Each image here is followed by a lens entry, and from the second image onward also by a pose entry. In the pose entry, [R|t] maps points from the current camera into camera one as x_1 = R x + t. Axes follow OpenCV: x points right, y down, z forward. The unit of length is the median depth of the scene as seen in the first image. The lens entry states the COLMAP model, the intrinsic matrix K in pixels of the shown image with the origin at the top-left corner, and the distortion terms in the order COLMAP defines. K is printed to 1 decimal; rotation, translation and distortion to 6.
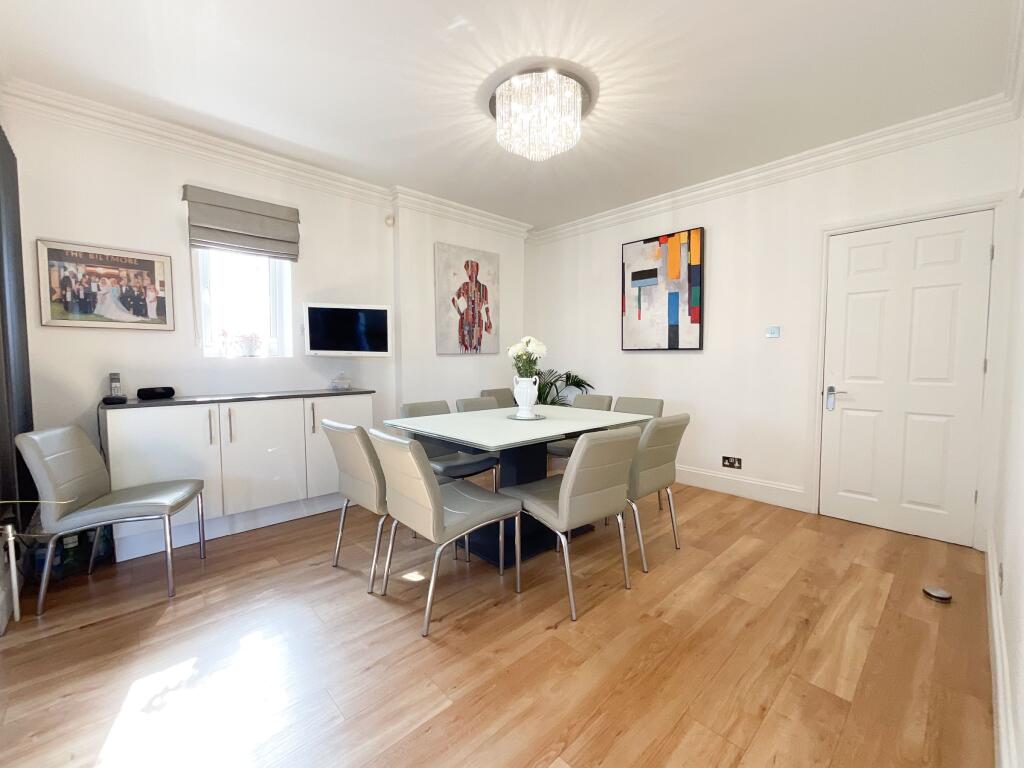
lens RADIAL K [[431.1, 0, 509.4], [0, 431.1, 396.3], [0, 0, 1]] dist [0.000424, 0.000061]
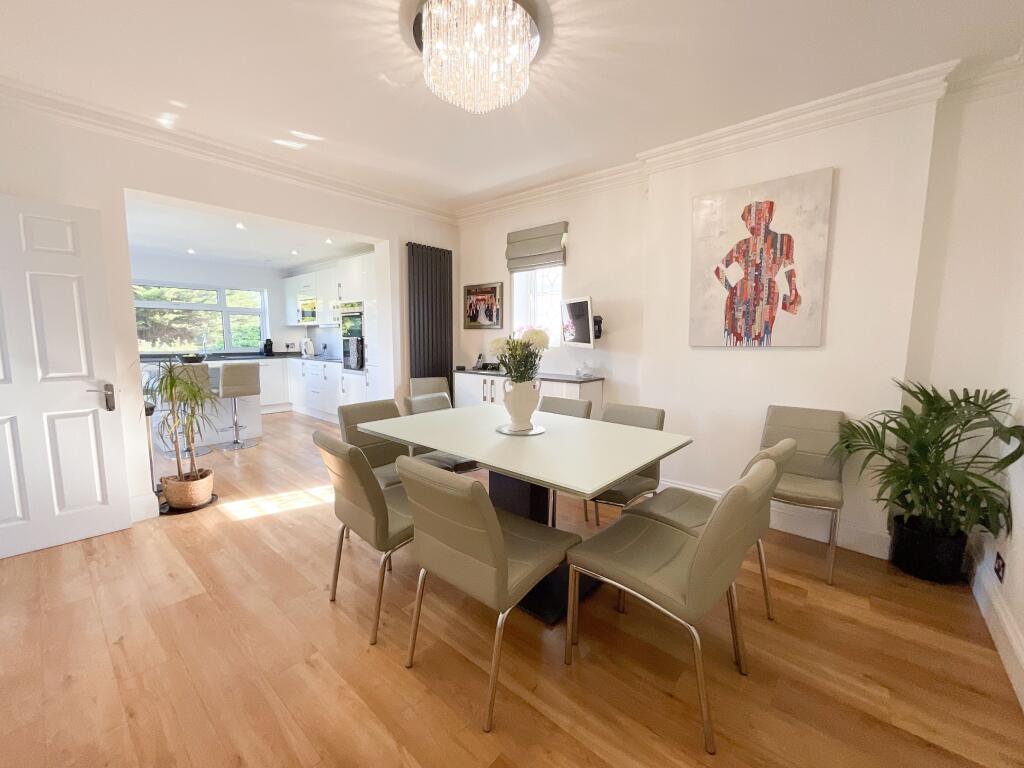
lens RADIAL K [[418.2, 0, 508.9], [0, 418.2, 388.5], [0, 0, 1]] dist [-0.000453, -0.000110]
pose [[0.093739, 0.125312, -0.987679, 0.529331], [-0.094593, 0.988680, 0.116461, -0.076930], [0.991093, 0.082511, 0.104532, 0.586879]]
